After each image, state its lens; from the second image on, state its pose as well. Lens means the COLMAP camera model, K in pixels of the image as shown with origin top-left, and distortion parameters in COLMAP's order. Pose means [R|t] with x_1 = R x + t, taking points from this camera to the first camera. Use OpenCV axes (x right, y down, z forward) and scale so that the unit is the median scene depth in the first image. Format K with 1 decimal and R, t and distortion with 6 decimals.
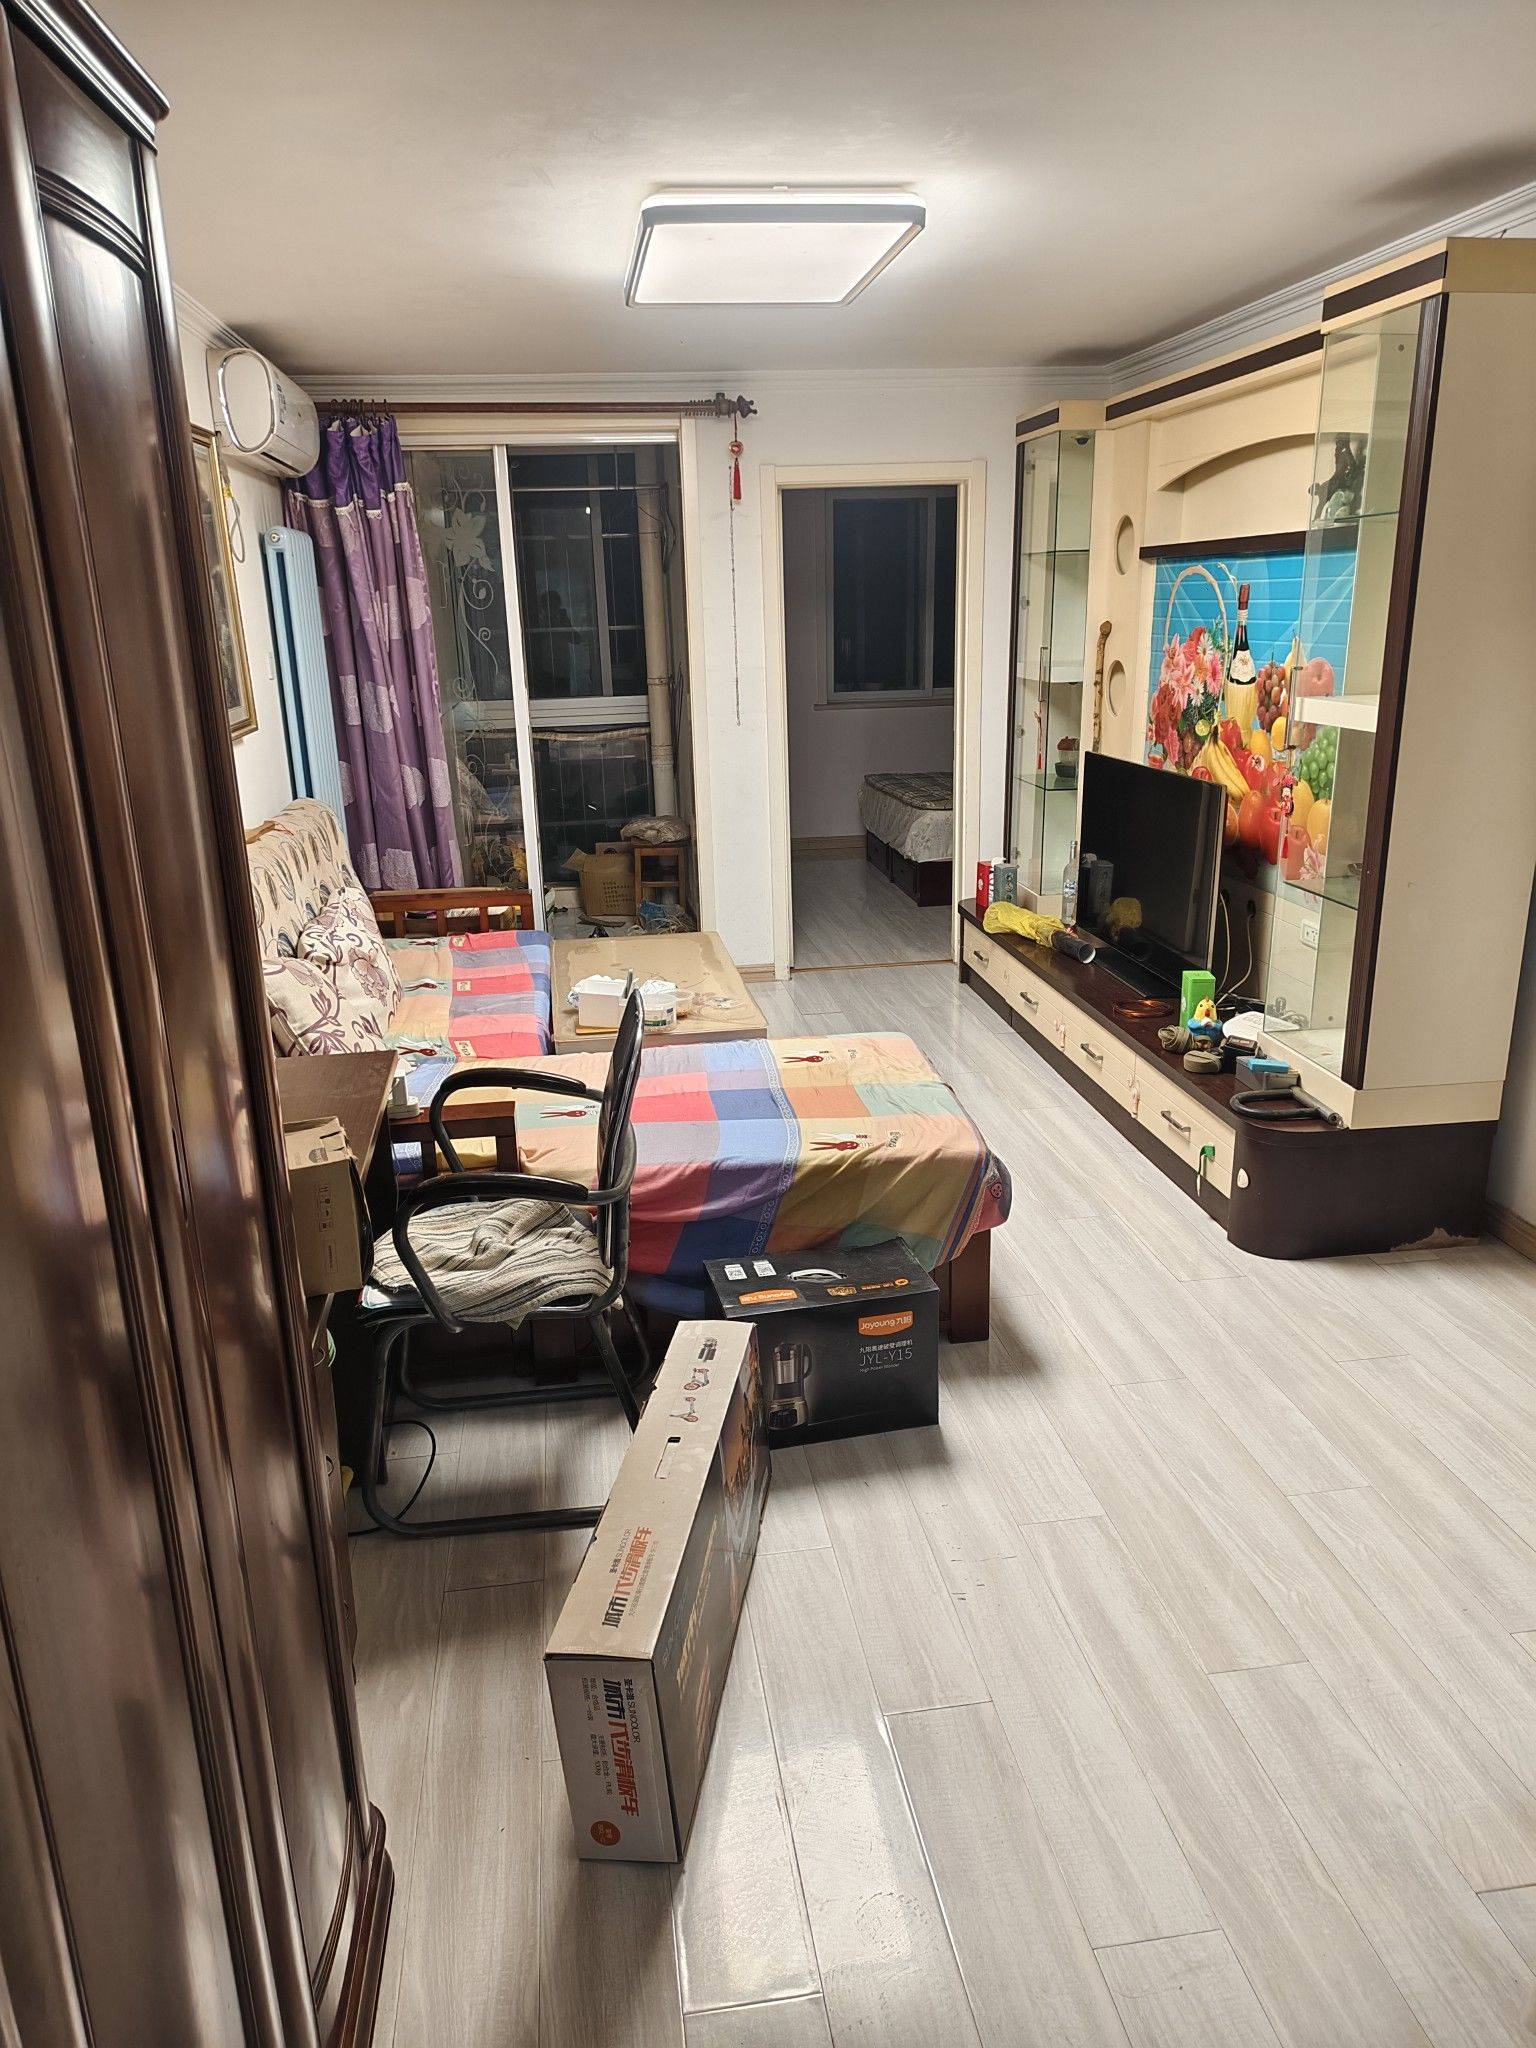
lens RADIAL K [[1426.7, 0, 776.2], [0, 1426.7, 1018.4], [0, 0, 1]] dist [0.025498, -0.010159]
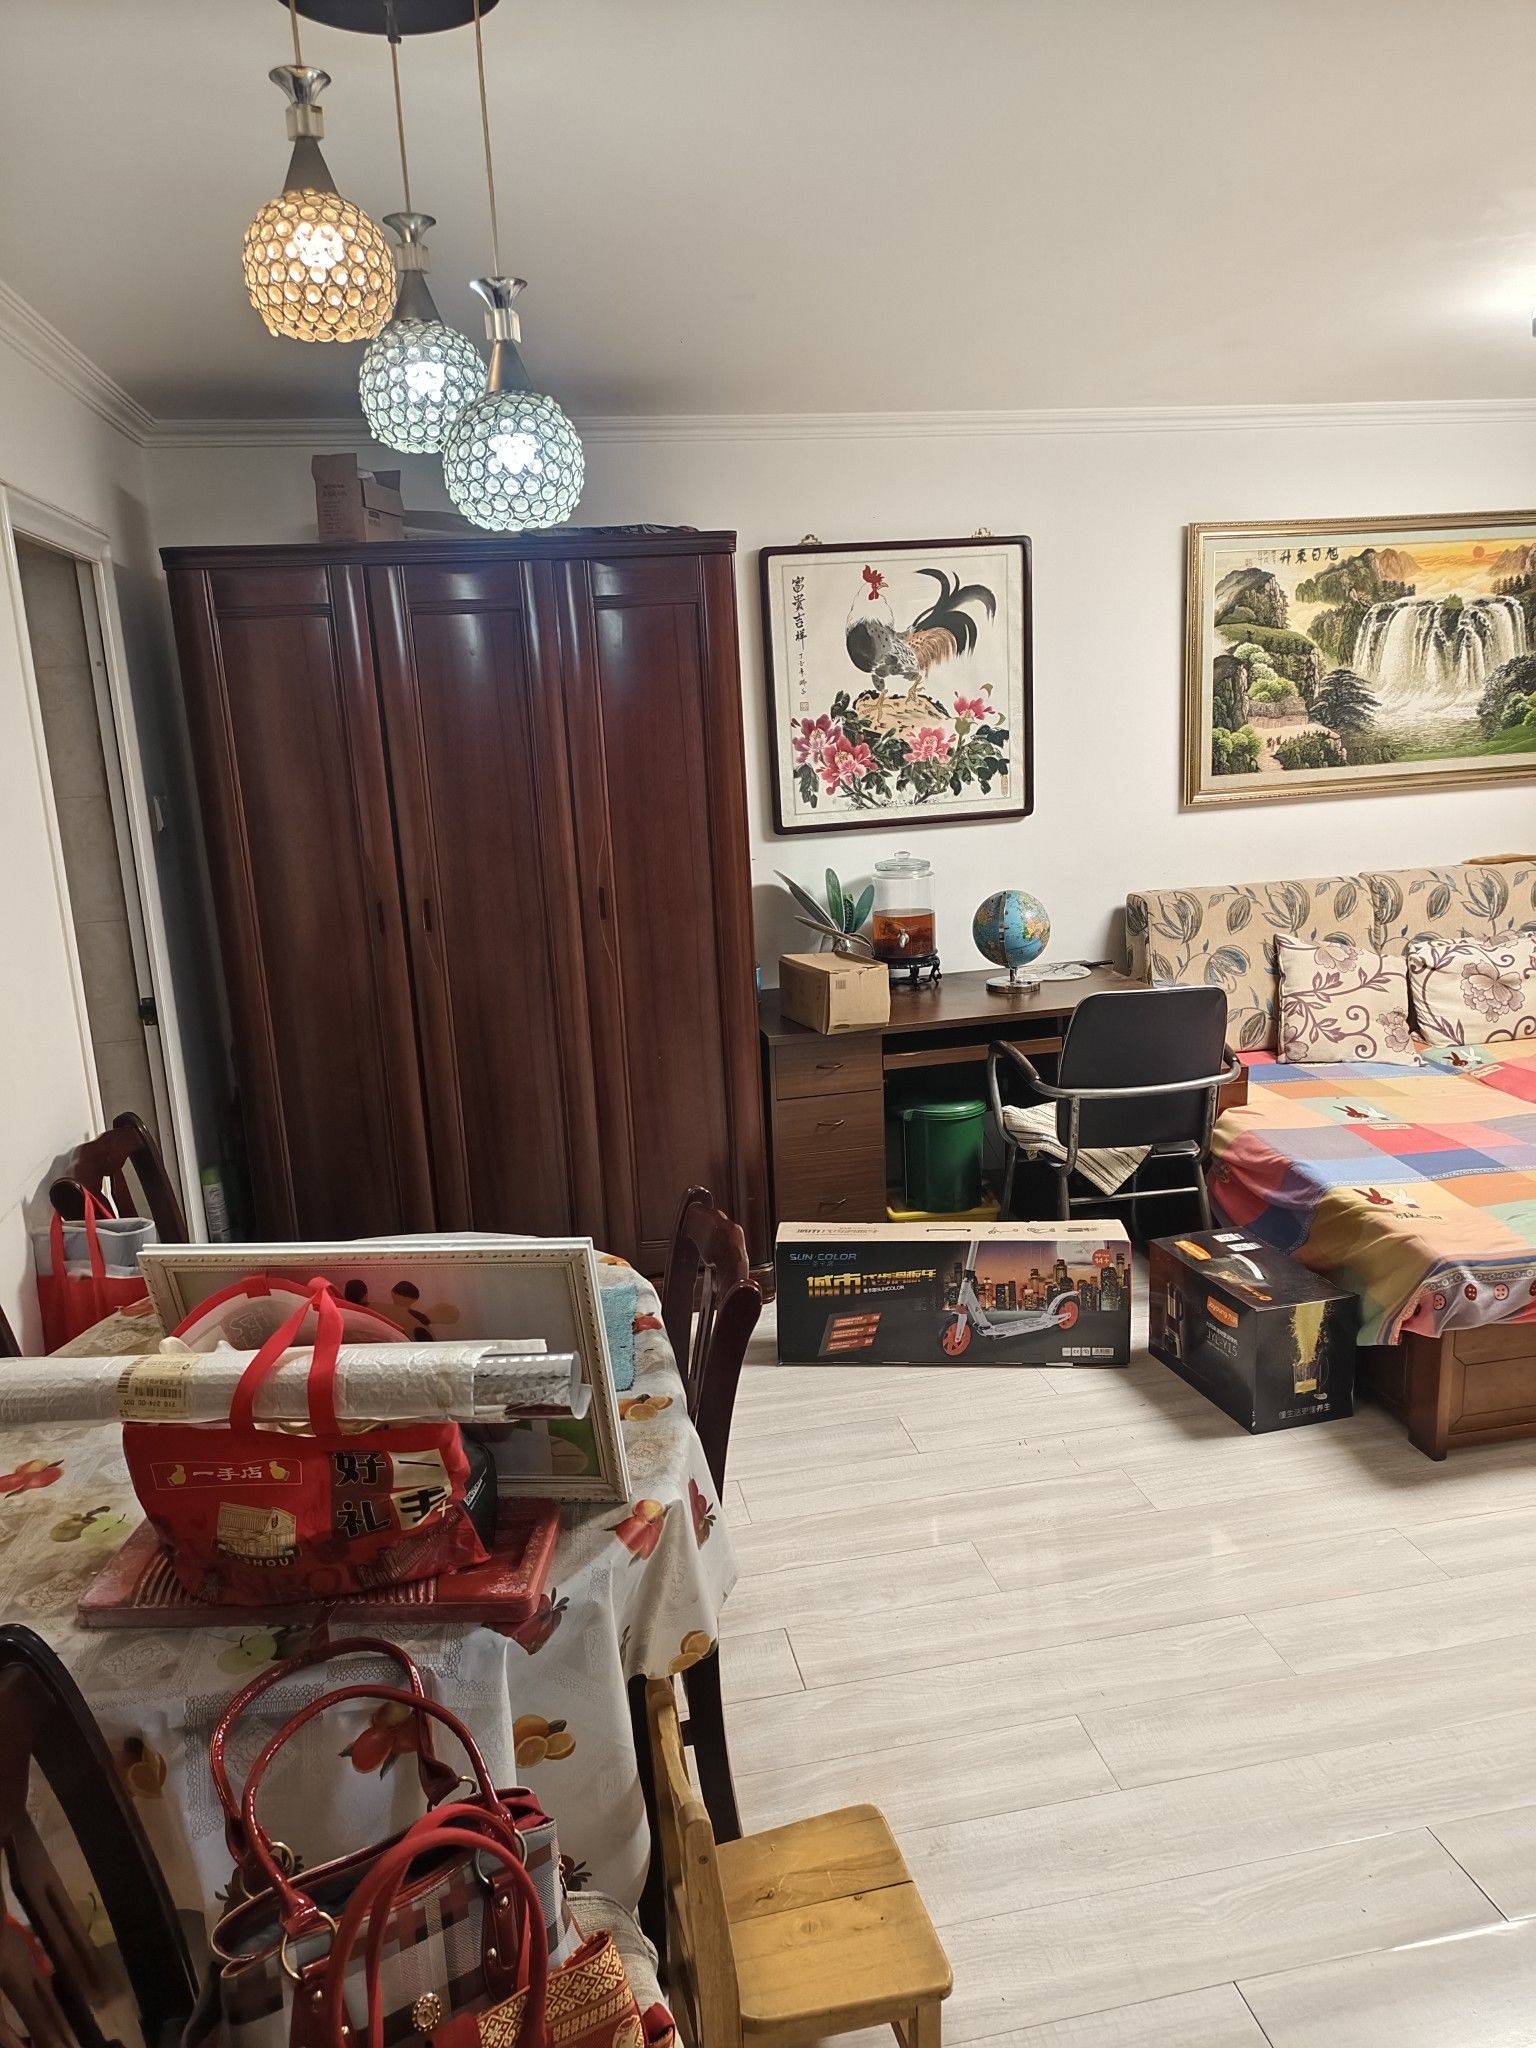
lens RADIAL K [[1426.7, 0, 776.2], [0, 1426.7, 1018.4], [0, 0, 1]] dist [0.025498, -0.010159]
pose [[0.042390, 0.235618, -0.970921, 0.562680], [-0.238937, 0.945986, 0.219135, -0.090272], [0.970109, 0.222700, 0.096398, 0.235666]]
